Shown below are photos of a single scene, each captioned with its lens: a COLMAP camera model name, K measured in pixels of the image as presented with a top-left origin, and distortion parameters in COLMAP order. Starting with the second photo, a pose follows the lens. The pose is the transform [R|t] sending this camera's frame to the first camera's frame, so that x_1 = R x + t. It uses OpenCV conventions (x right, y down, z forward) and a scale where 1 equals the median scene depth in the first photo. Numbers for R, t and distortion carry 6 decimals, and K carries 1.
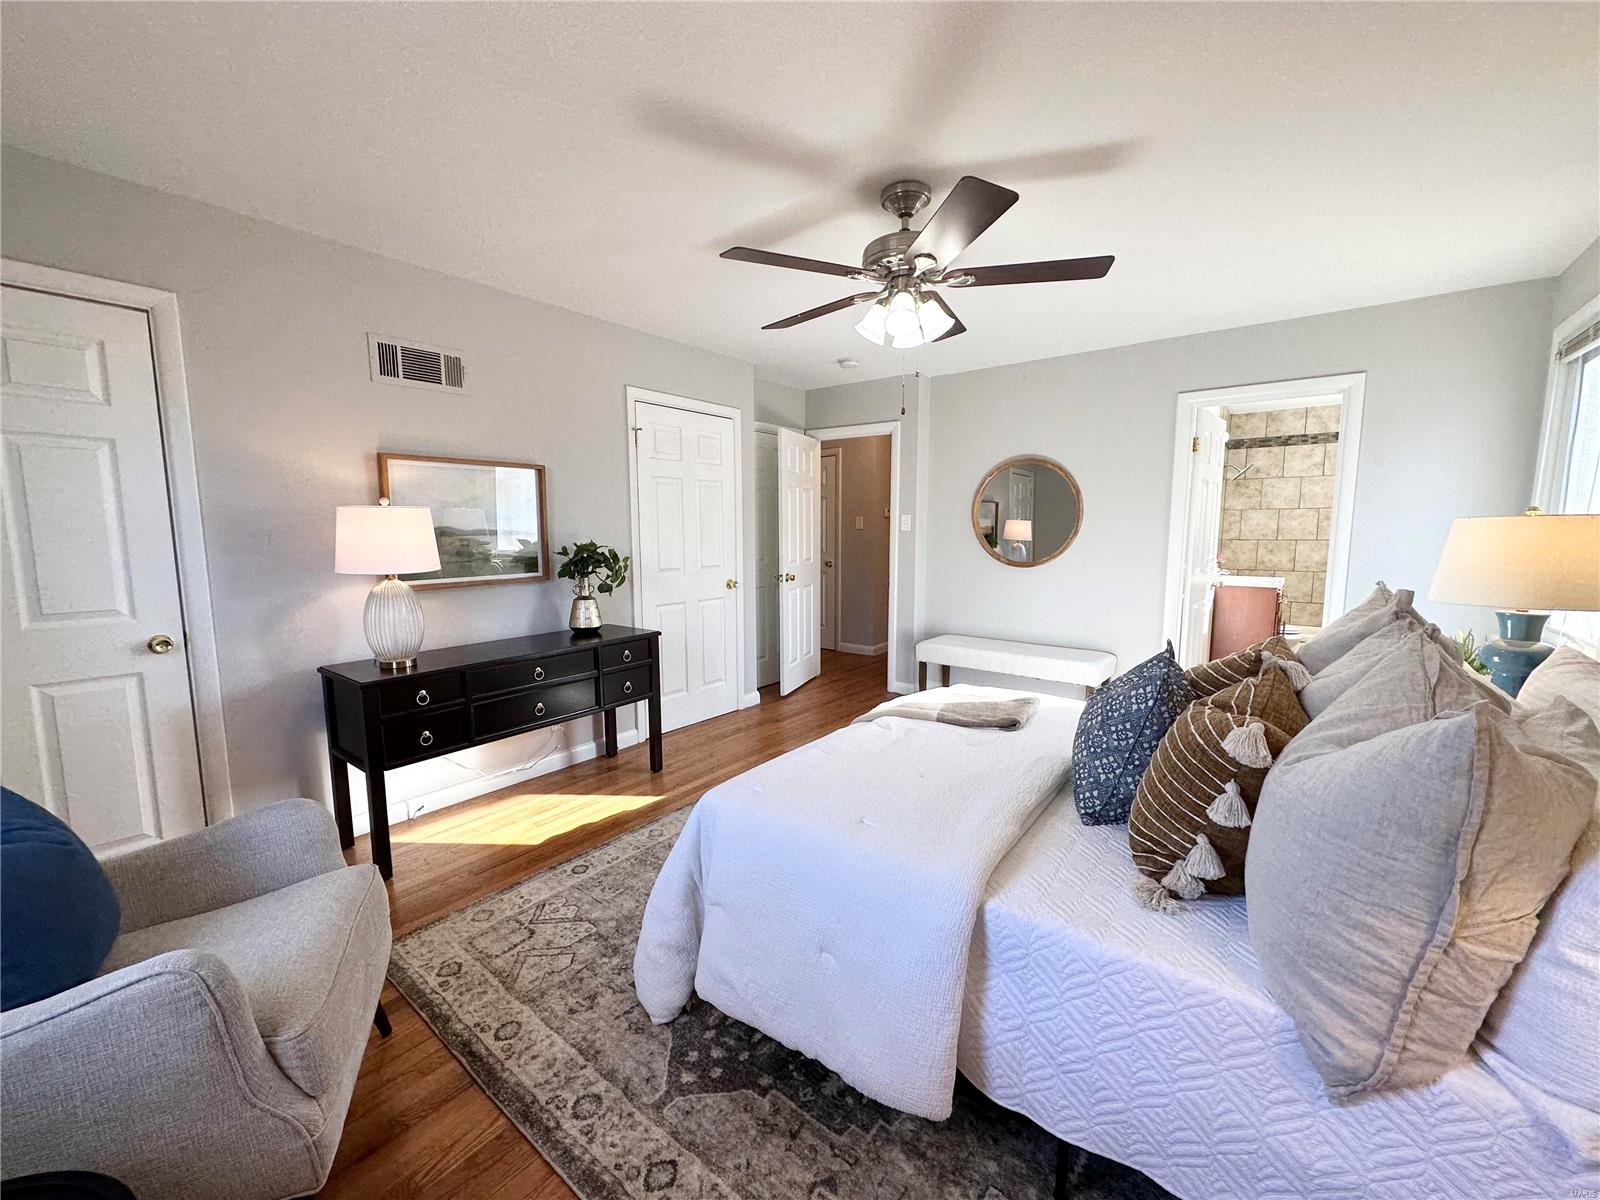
lens RADIAL K [[631.7, 0, 799.4], [0, 631.7, 603.6], [0, 0, 1]] dist [-0.000568, -0.000211]
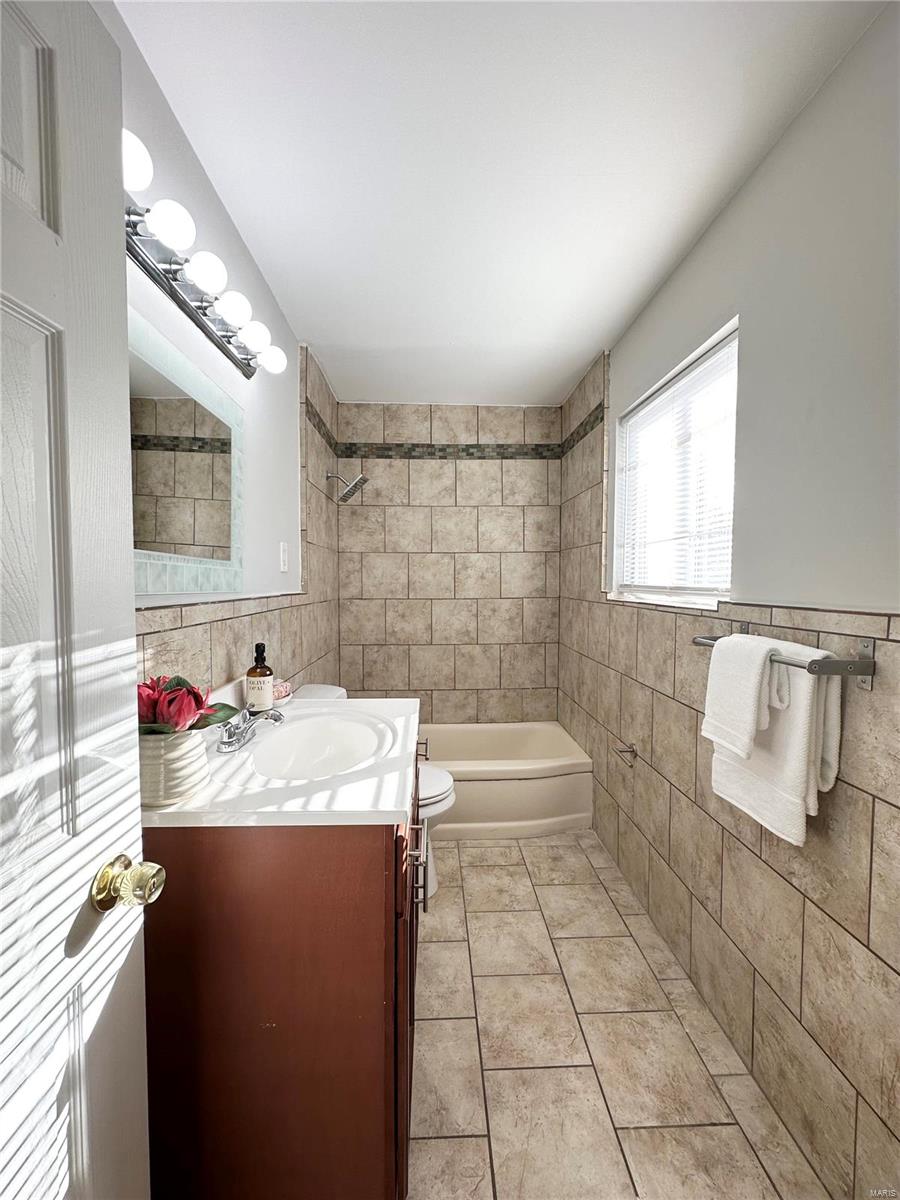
lens RADIAL K [[473.7, 0, 451.8], [0, 473.7, 601.7], [0, 0, 1]] dist [-0.000568, -0.000211]
pose [[0.764295, -0.020447, 0.644542, 0.474185], [0.069290, 0.996315, -0.050557, -0.070242], [-0.641133, 0.083301, 0.762895, 0.596622]]
